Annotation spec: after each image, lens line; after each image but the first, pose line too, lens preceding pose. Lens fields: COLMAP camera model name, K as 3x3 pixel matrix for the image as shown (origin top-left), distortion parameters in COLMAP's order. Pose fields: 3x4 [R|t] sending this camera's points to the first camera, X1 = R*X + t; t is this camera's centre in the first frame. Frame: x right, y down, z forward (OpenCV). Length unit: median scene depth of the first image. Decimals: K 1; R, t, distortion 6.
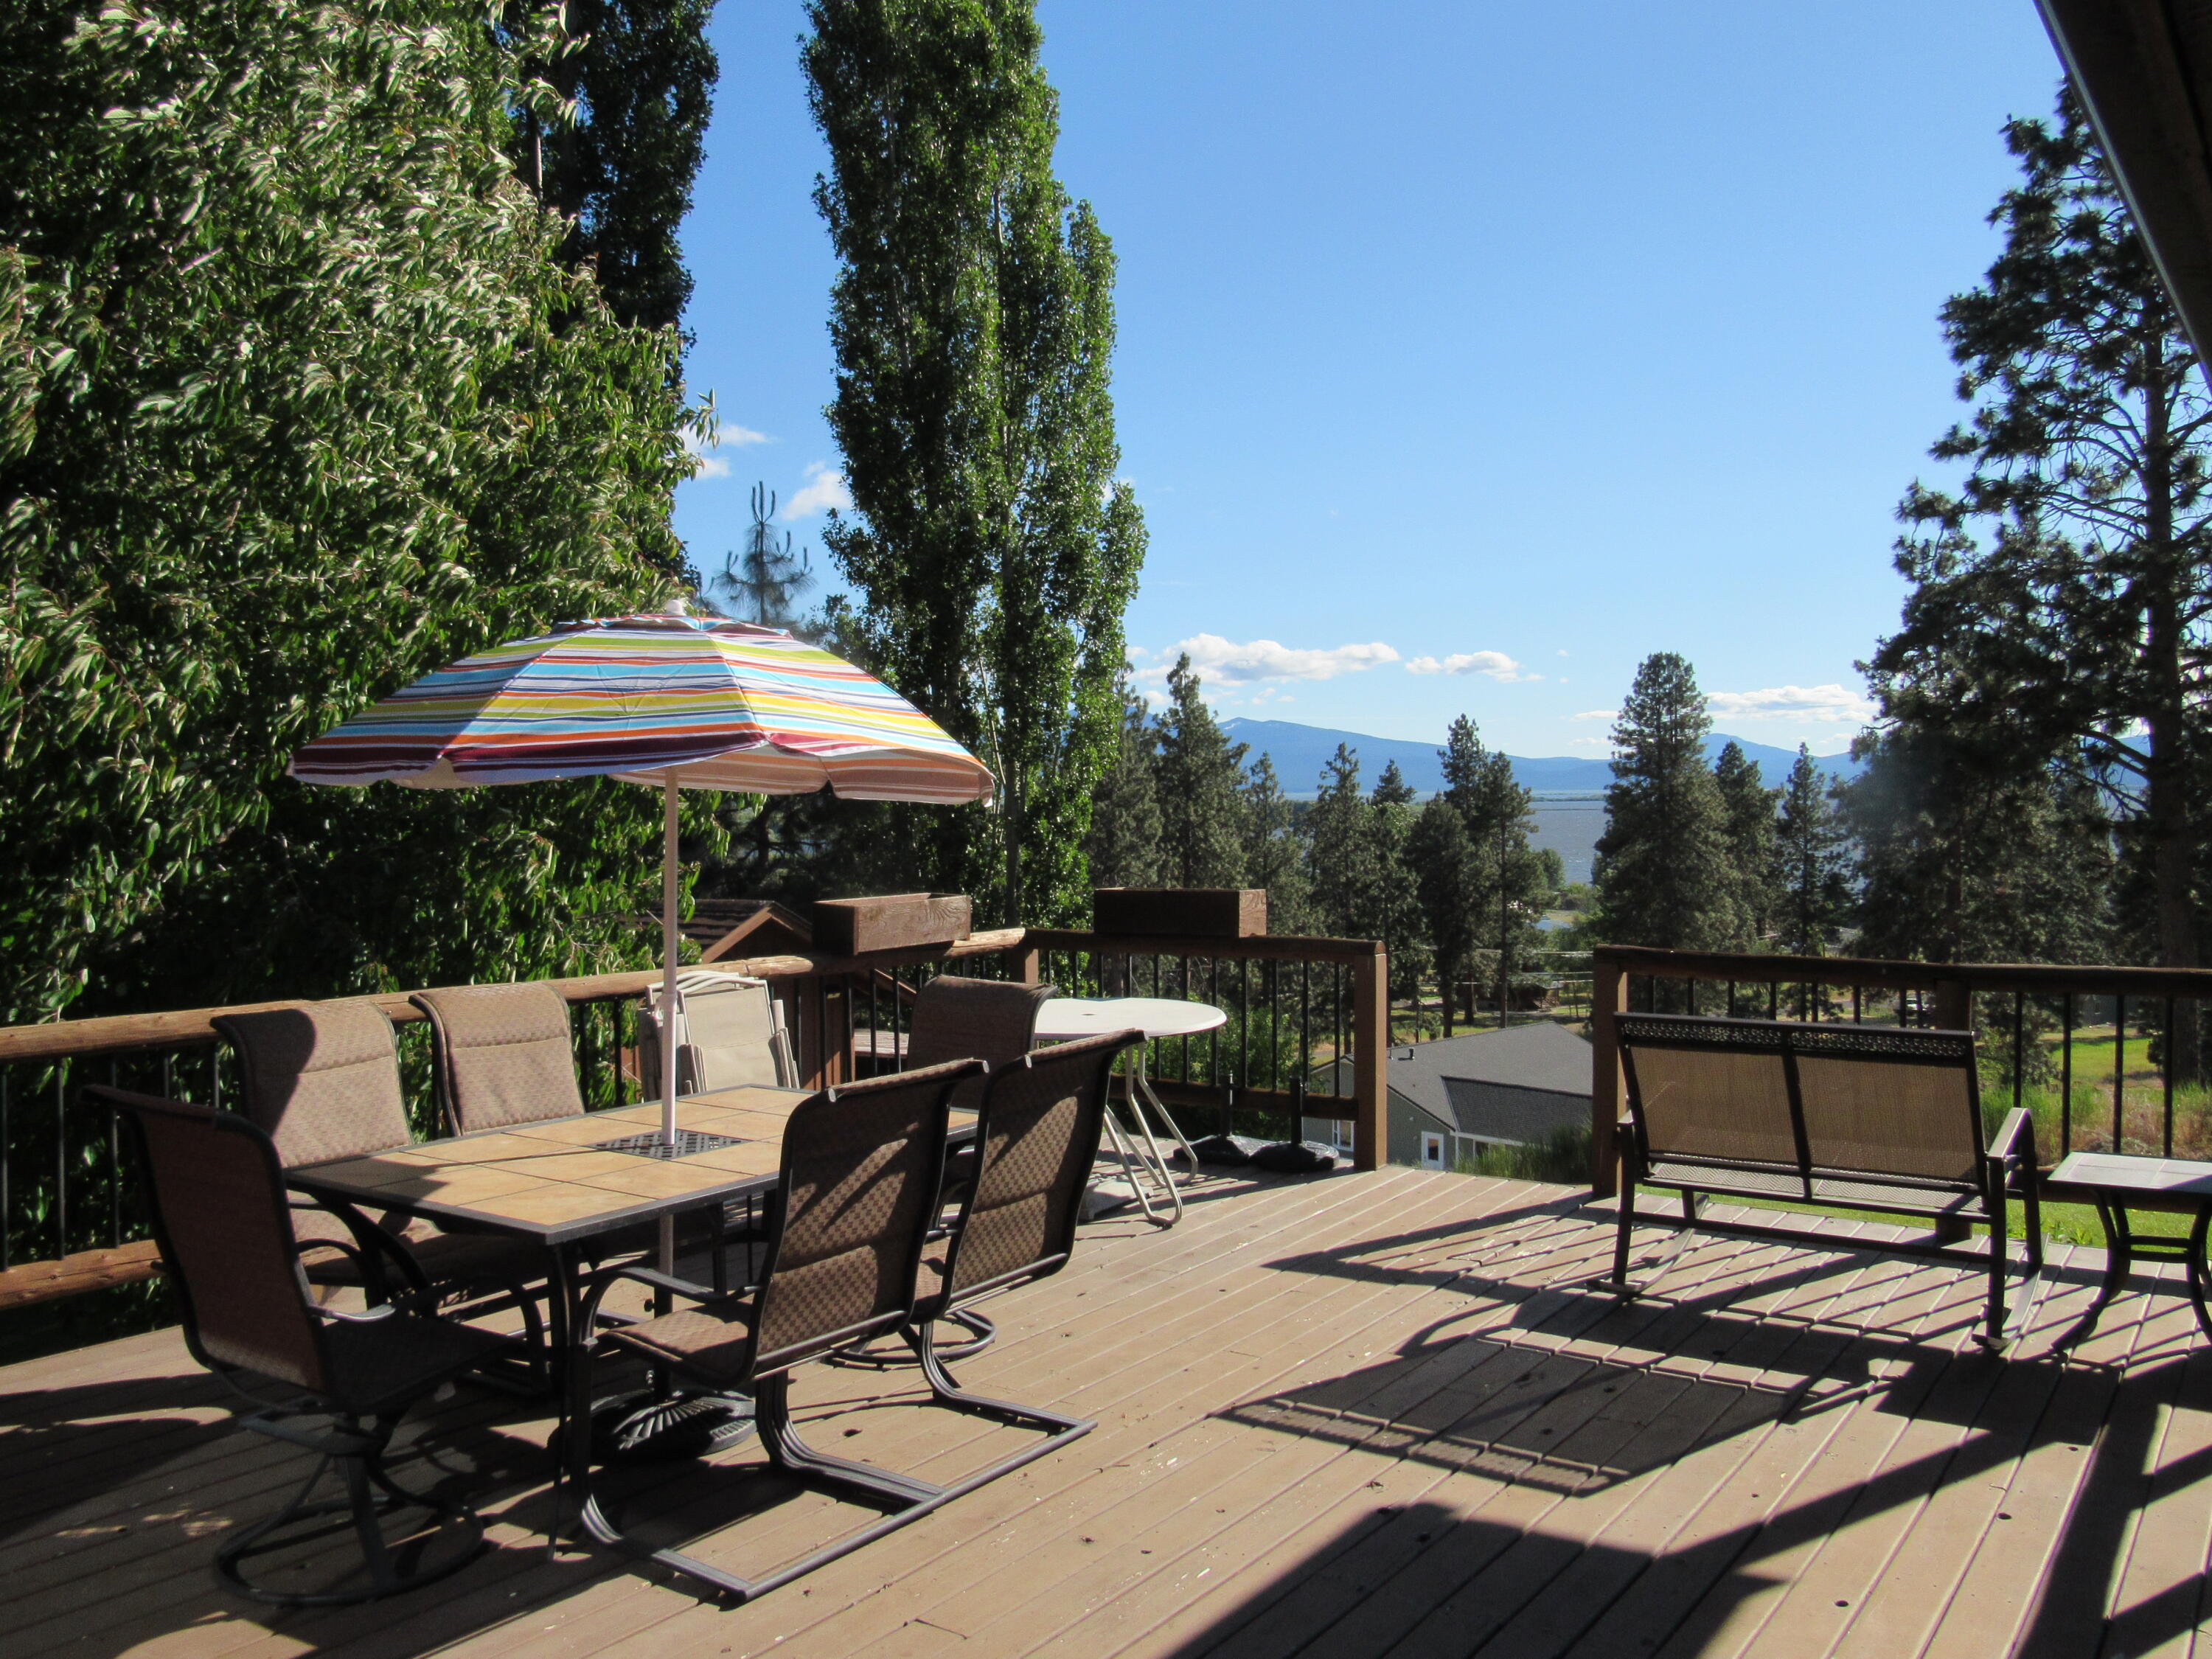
lens RADIAL K [[1780.4, 0, 1103.9], [0, 1780.4, 823.0], [0, 0, 1]] dist [-0.050959, 0.016763]
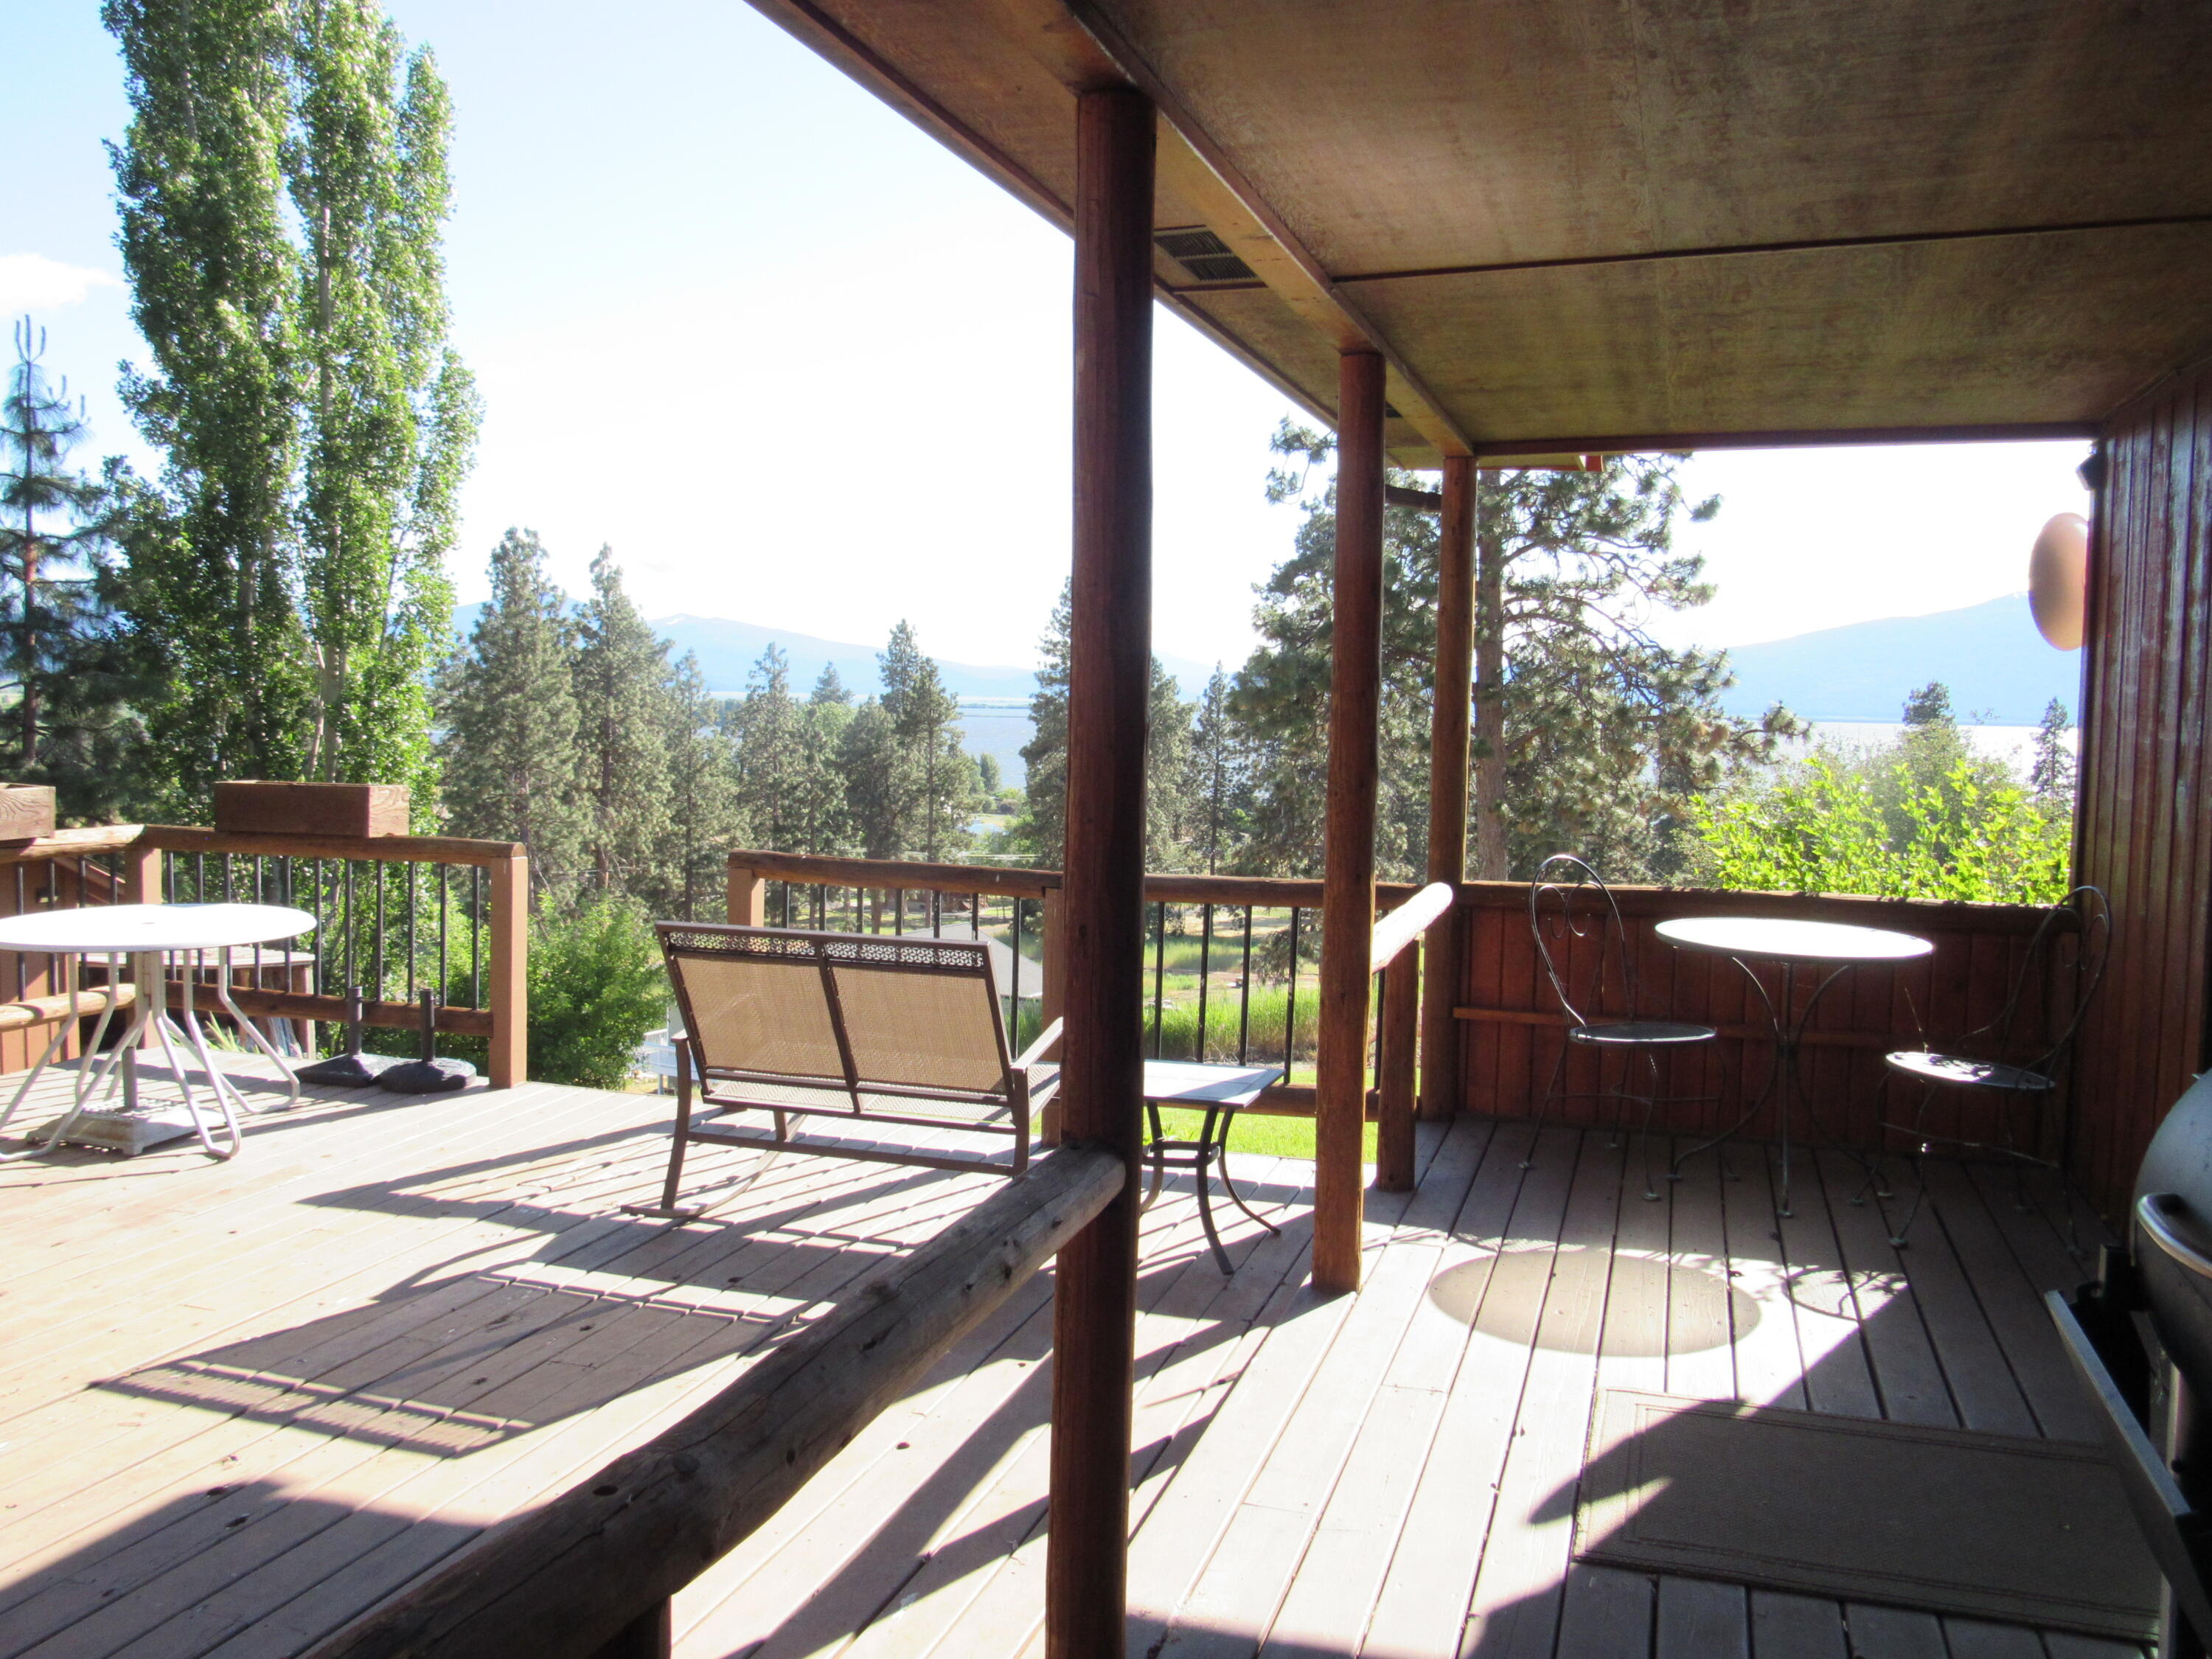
lens RADIAL K [[1780.4, 0, 1095.7], [0, 1780.4, 767.8], [0, 0, 1]] dist [-0.050959, 0.016763]
pose [[0.953697, 0.019458, 0.300138, 0.035934], [-0.026722, 0.999441, 0.020115, 0.000062], [-0.299578, -0.027204, 0.953684, 0.005736]]
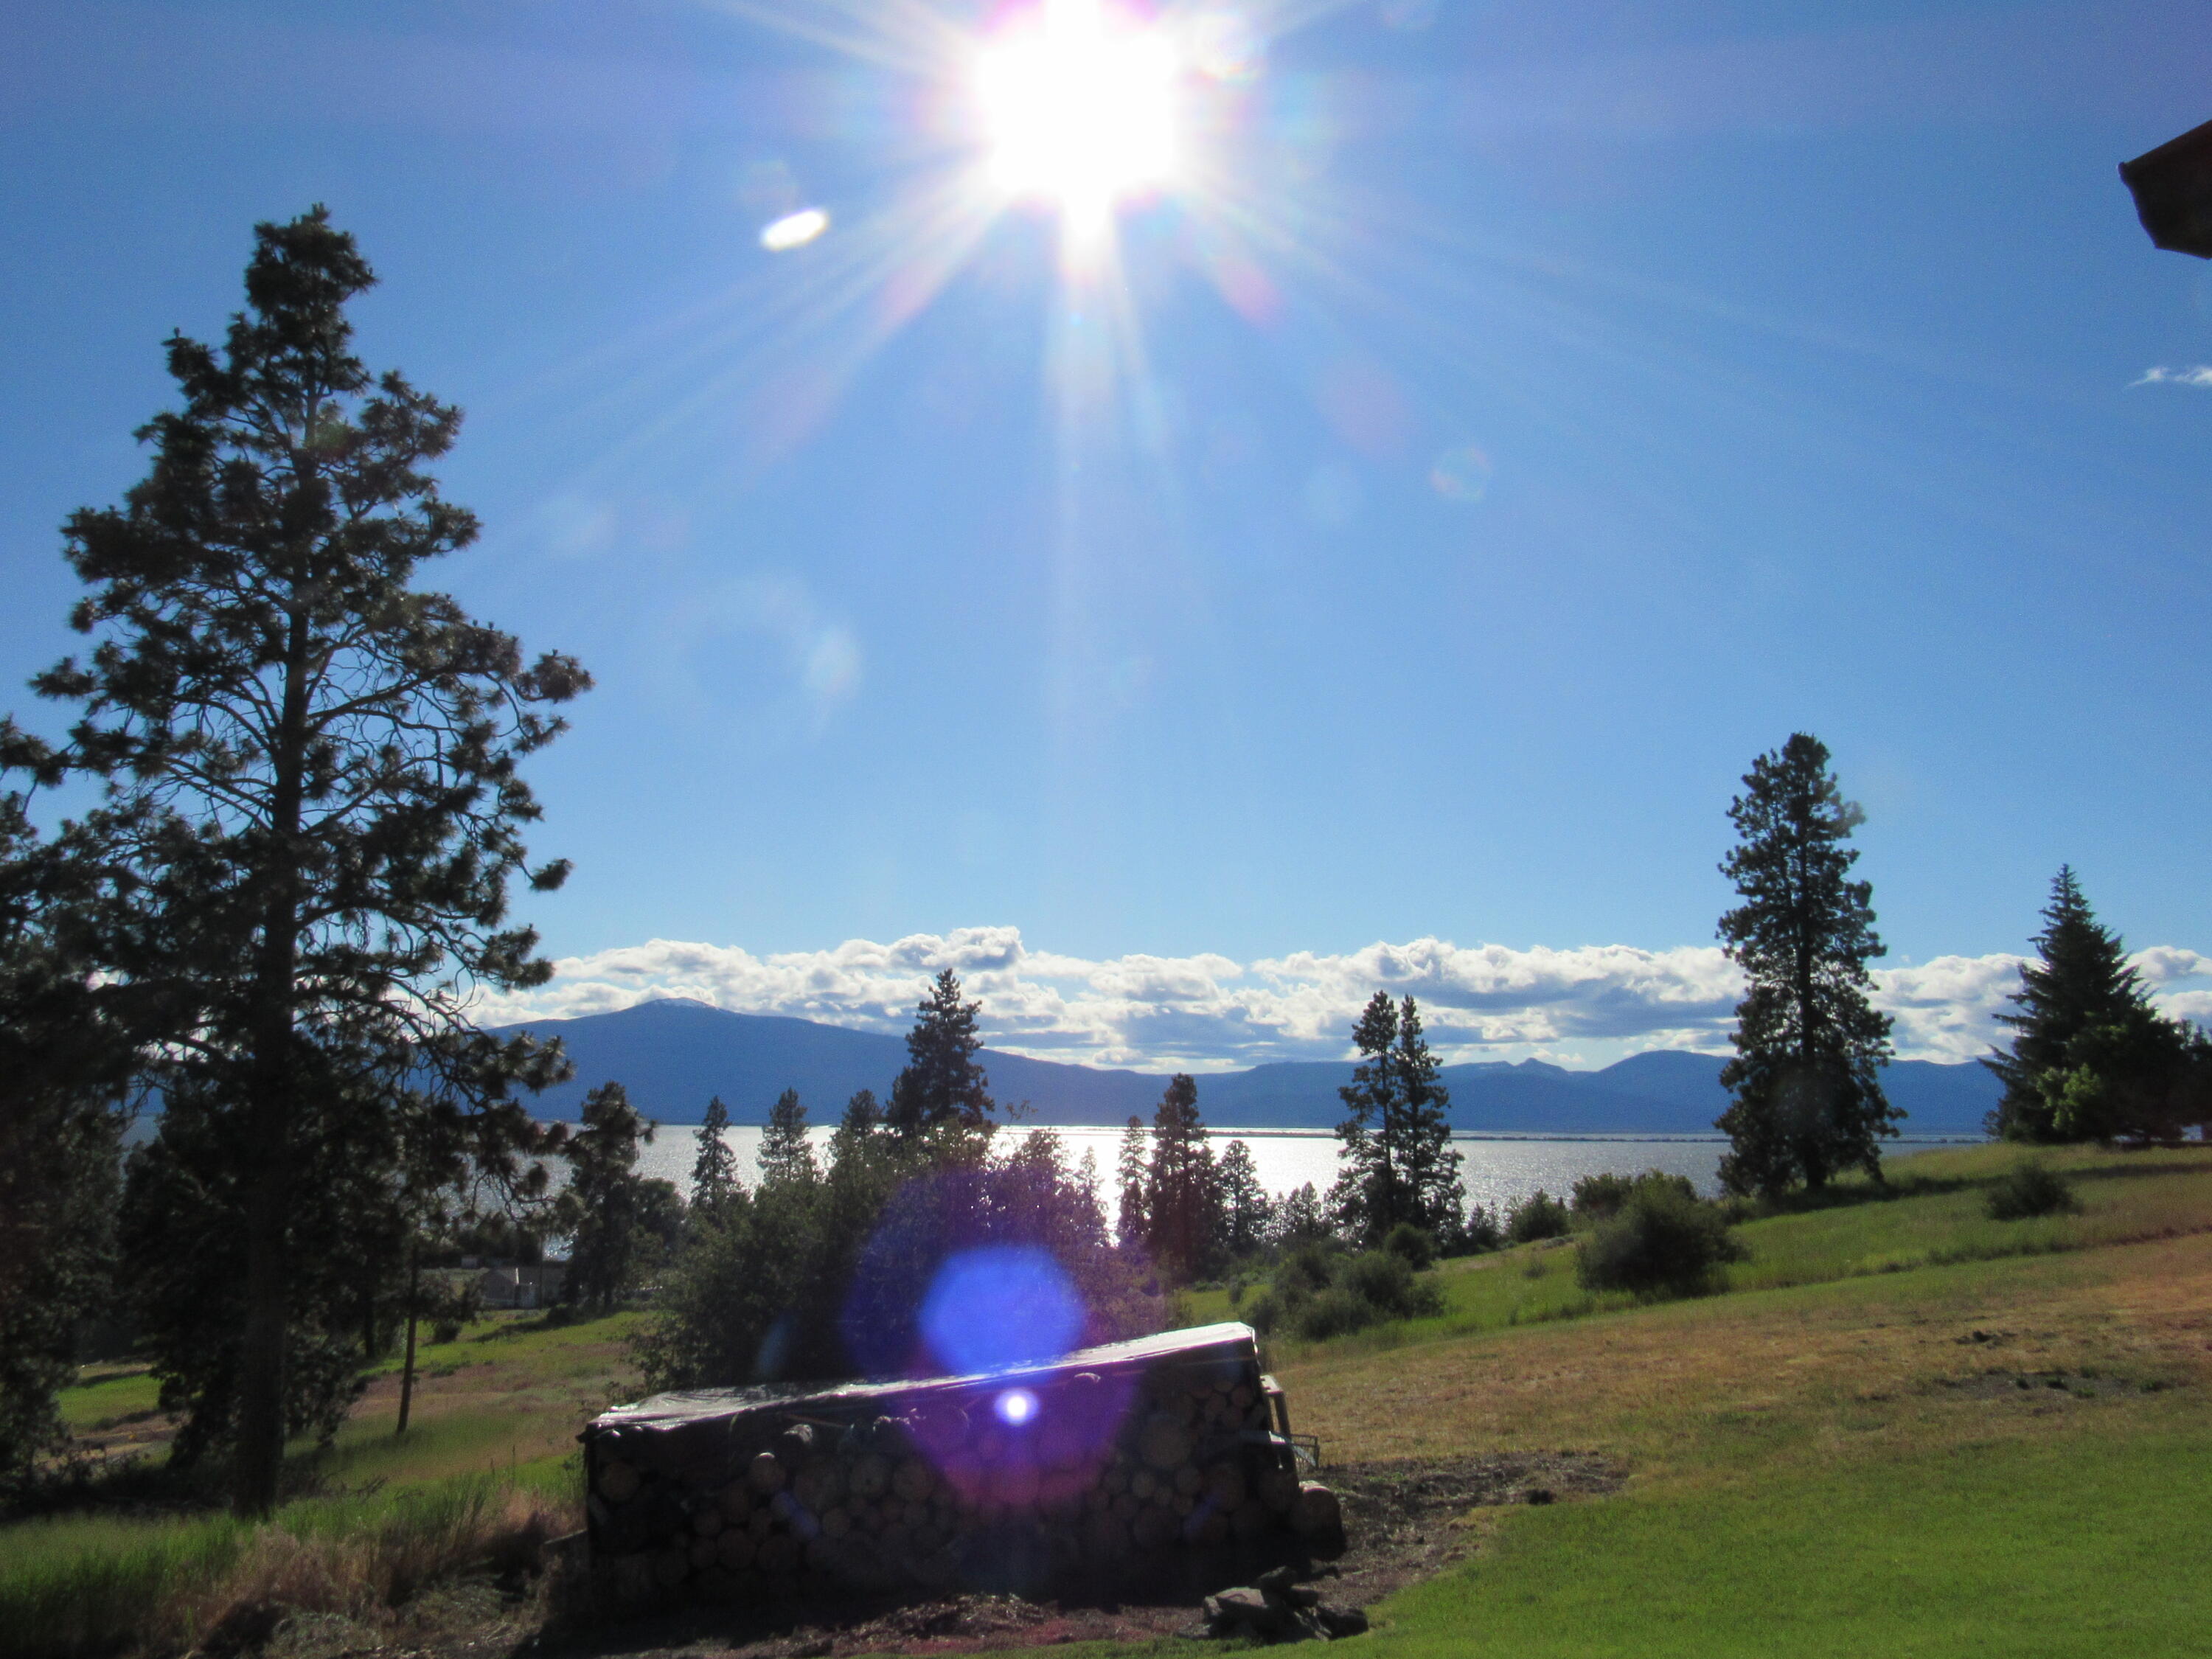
lens RADIAL K [[1780.4, 0, 1086.5], [0, 1780.4, 826.5], [0, 0, 1]] dist [-0.050959, 0.016763]
pose [[0.521759, 0.156376, 0.838638, 0.057953], [-0.002149, 0.983294, -0.182012, 0.000164], [-0.853090, 0.093164, 0.513378, 0.182090]]
